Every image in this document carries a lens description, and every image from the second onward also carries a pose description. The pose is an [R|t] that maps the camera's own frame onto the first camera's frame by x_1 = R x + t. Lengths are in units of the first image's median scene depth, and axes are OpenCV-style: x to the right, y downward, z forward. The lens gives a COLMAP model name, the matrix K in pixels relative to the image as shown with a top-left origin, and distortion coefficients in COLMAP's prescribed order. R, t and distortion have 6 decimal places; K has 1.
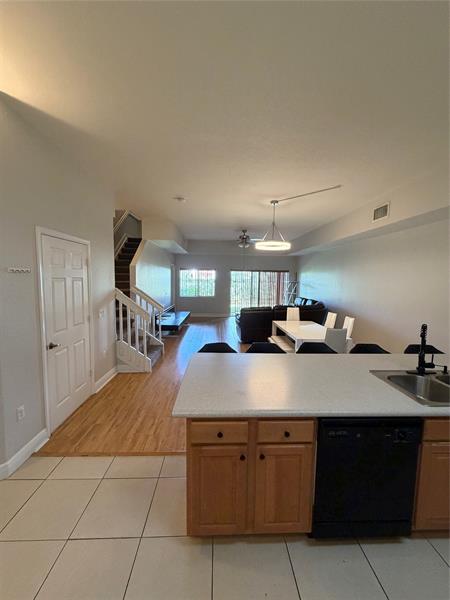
lens RADIAL K [[241.4, 0, 224.6], [0, 241.4, 298.7], [0, 0, 1]] dist [-0.001258, -0.000131]
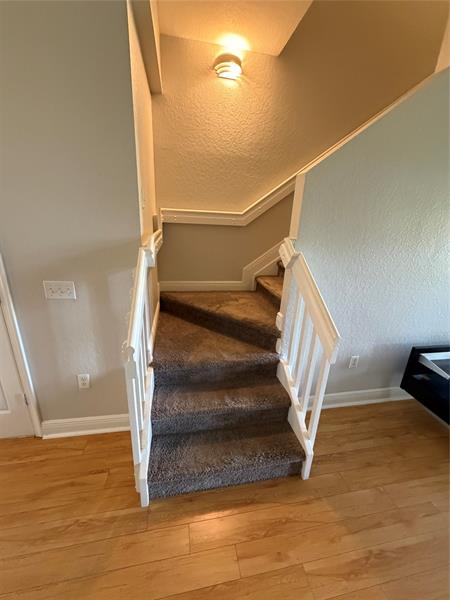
lens RADIAL K [[241.4, 0, 224.8], [0, 241.4, 299.8], [0, 0, 1]] dist [-0.001258, -0.000131]
pose [[0.149208, 0.300683, -0.941980, -0.080282], [-0.131111, 0.950249, 0.282554, -0.078554], [0.980075, 0.081344, 0.181208, 1.203220]]
